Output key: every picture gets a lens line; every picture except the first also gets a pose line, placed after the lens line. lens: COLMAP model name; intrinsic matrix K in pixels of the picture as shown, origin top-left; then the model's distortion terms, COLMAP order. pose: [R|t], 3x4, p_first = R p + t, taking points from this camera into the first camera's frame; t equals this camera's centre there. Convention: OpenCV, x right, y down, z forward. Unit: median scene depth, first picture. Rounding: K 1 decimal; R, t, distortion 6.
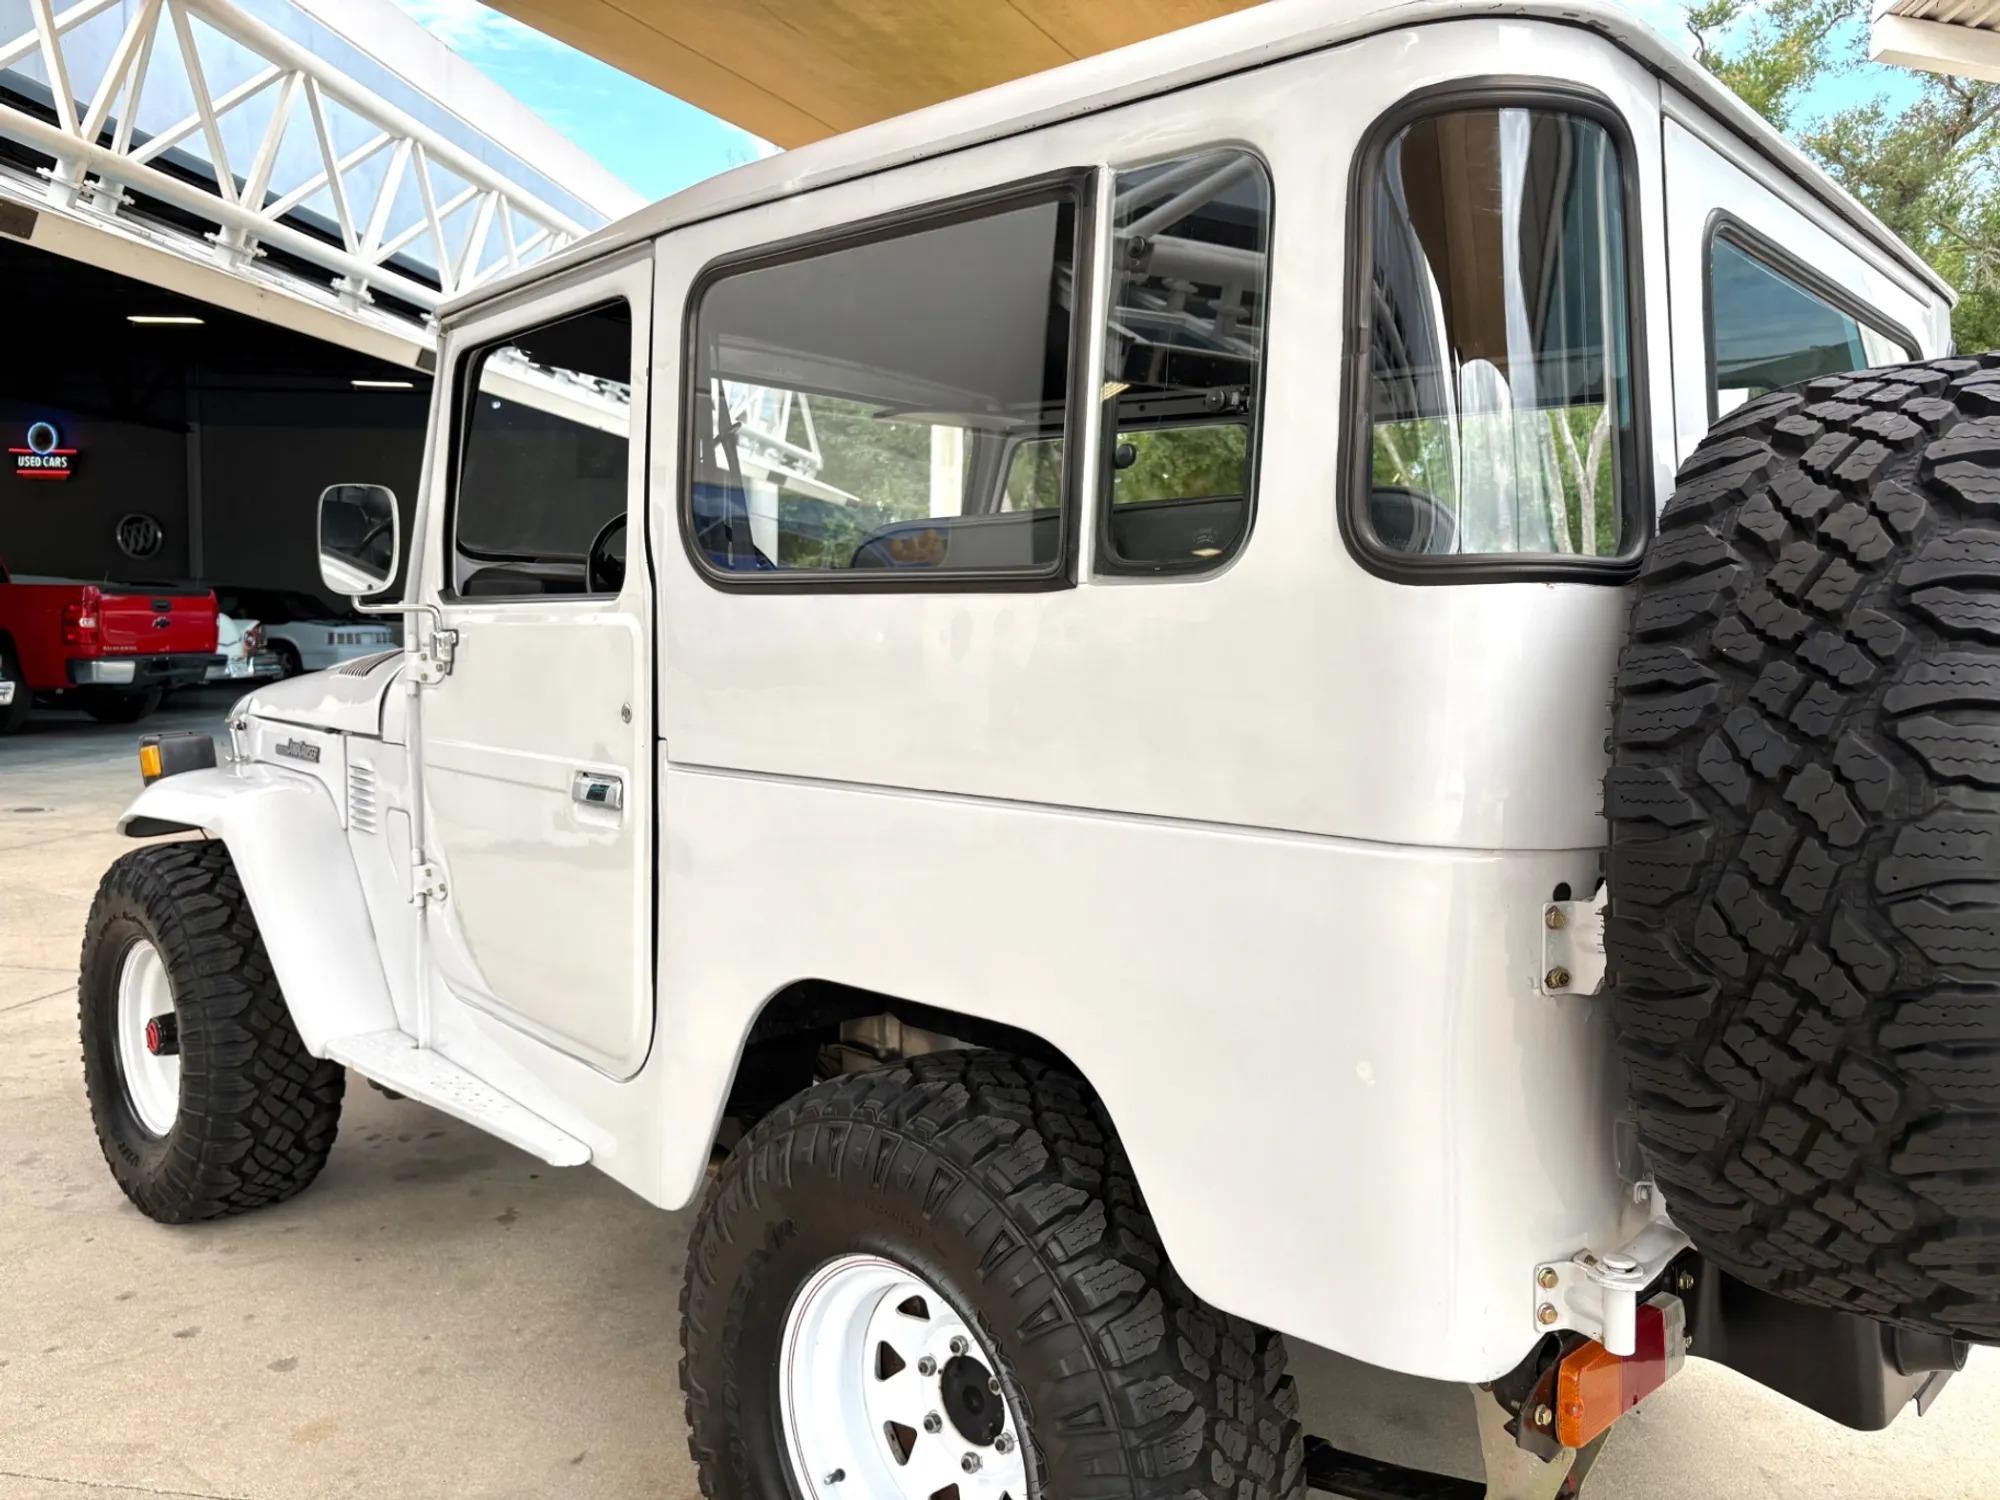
lens RADIAL K [[1508.5, 0, 1001.8], [0, 1508.5, 752.7], [0, 0, 1]] dist [0.052000, -0.071613]
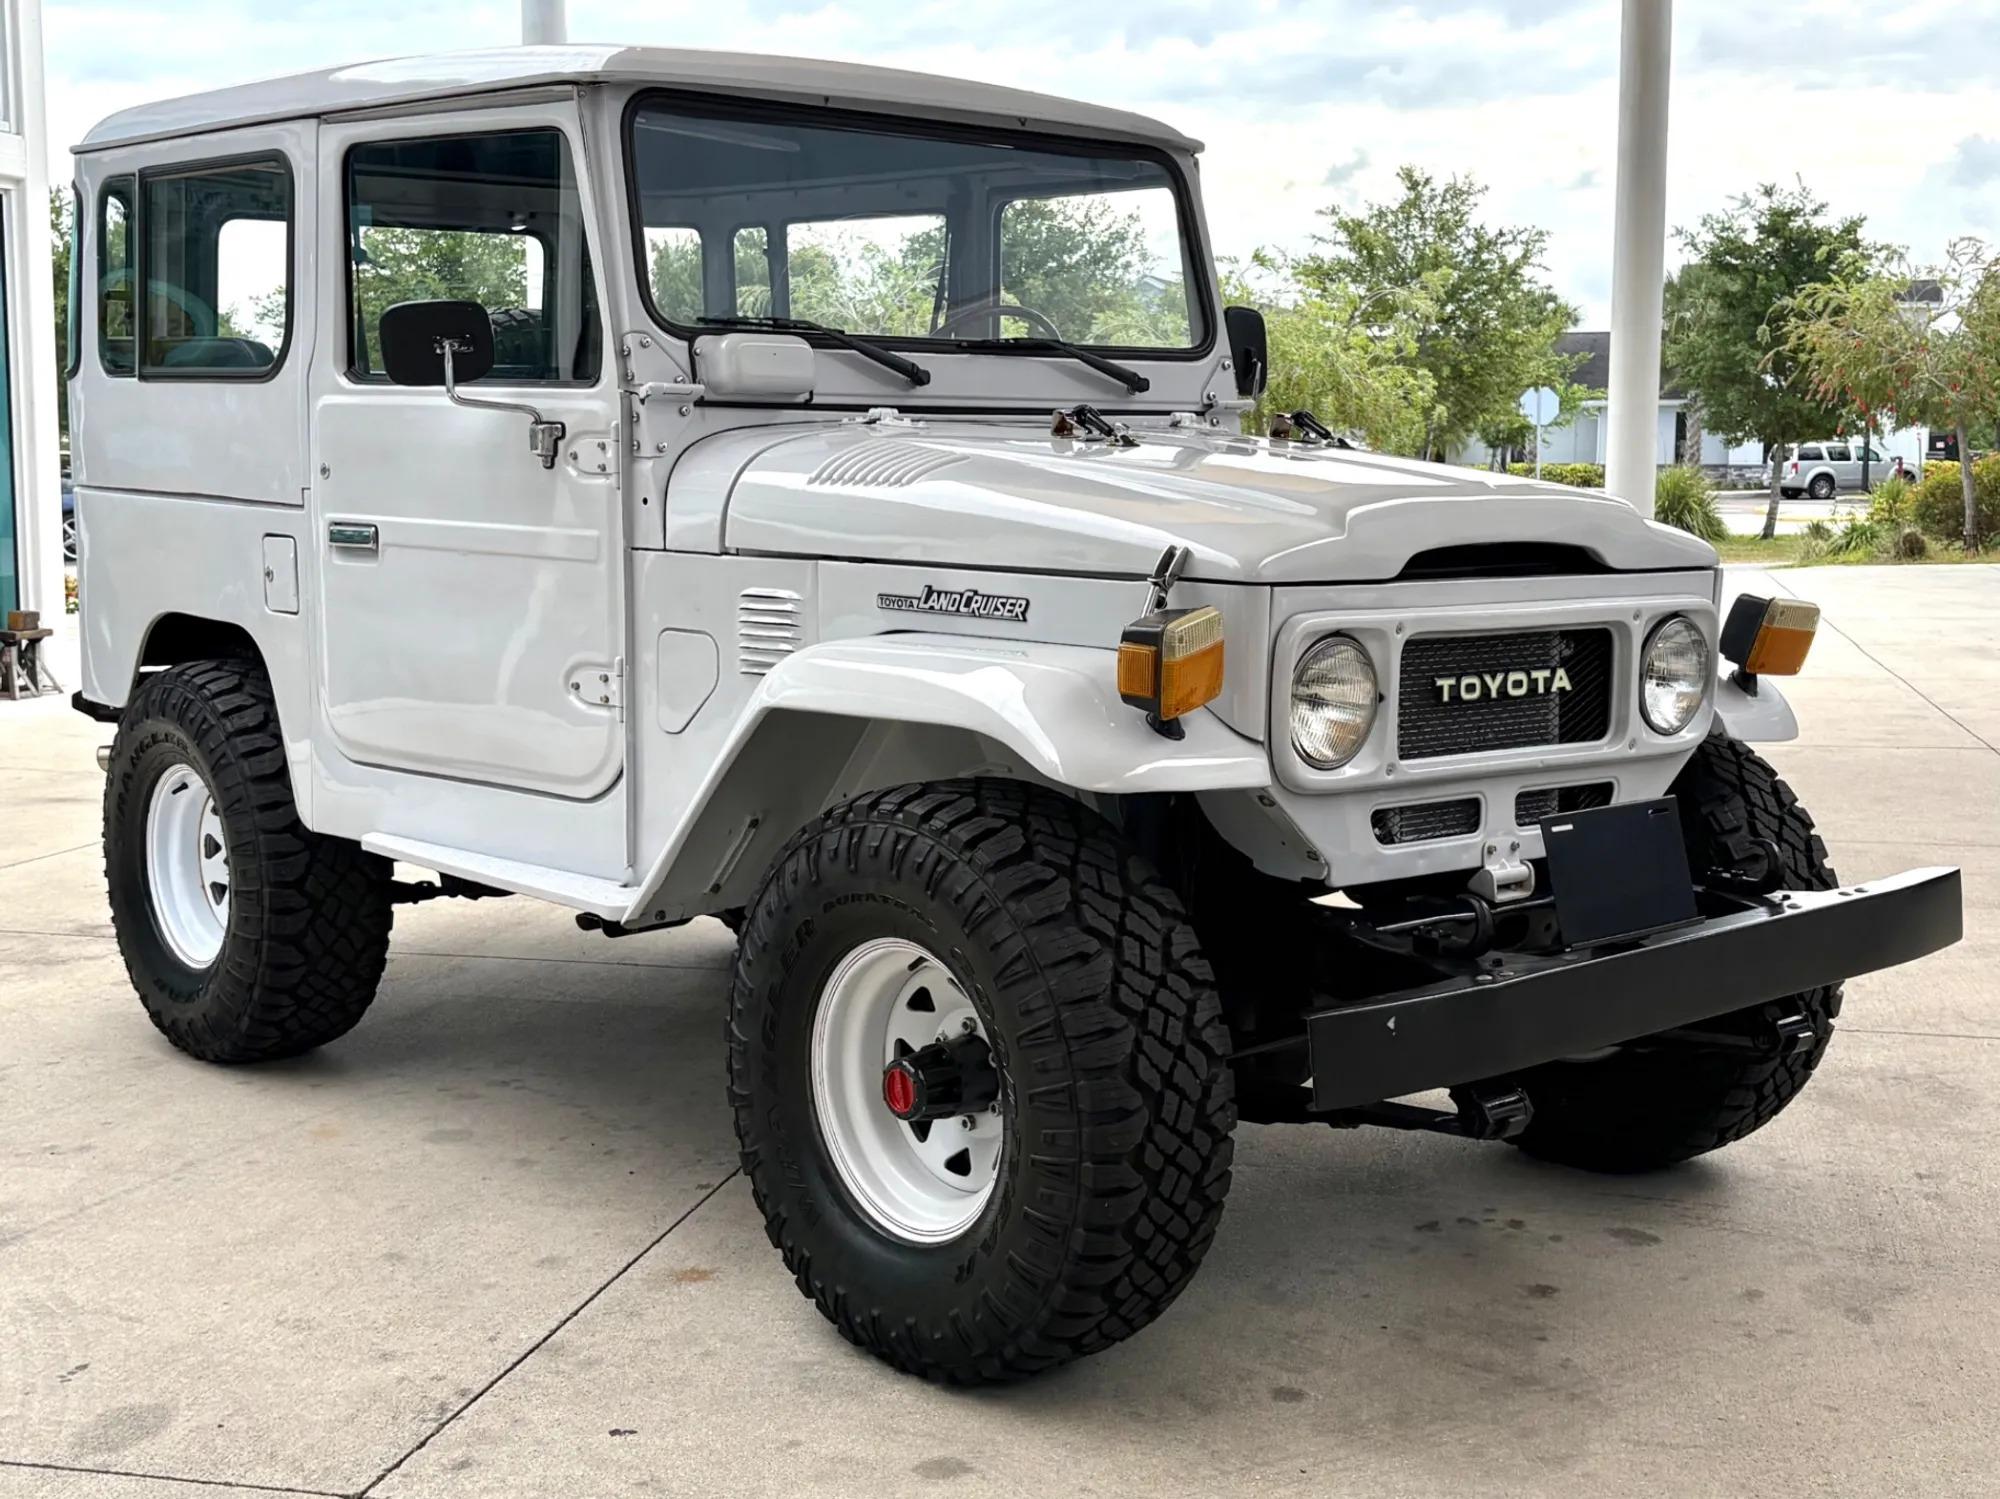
lens RADIAL K [[2475.9, 0, 1022.0], [0, 2475.9, 760.6], [0, 0, 1]] dist [0.240444, -0.976271]
pose [[-0.993994, -0.046227, 0.099190, -0.369088], [-0.023677, 0.975776, 0.217488, -0.203193], [-0.106841, 0.213834, -0.971010, 2.459954]]
